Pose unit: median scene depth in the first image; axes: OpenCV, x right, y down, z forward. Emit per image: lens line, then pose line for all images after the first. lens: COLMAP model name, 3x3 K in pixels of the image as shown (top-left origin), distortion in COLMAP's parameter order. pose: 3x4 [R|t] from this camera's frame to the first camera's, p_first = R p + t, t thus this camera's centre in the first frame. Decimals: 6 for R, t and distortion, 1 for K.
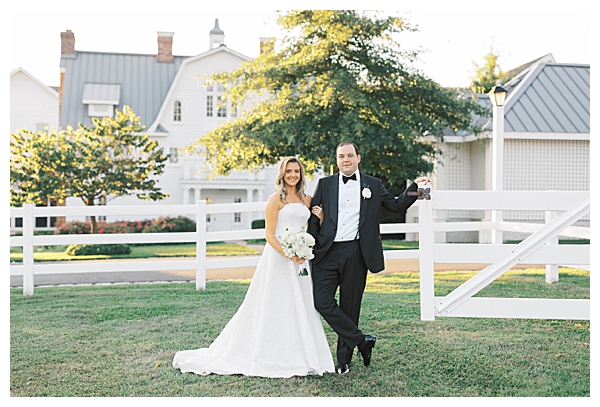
lens RADIAL K [[884.7, 0, 300.0], [0, 884.7, 203.6], [0, 0, 1]] dist [0.006833, 0.000000]
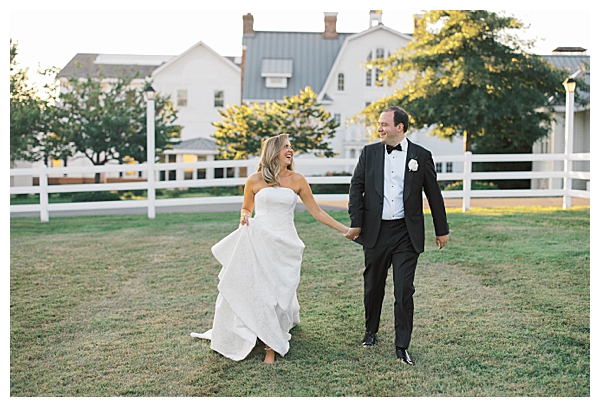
lens RADIAL K [[884.7, 0, 299.7], [0, 884.7, 203.7], [0, 0, 1]] dist [0.006833, 0.000000]
pose [[0.984321, 0.013897, -0.175840, 0.028539], [-0.006115, 0.998981, 0.044719, 0.006388], [0.176283, -0.042943, 0.983402, -0.315486]]
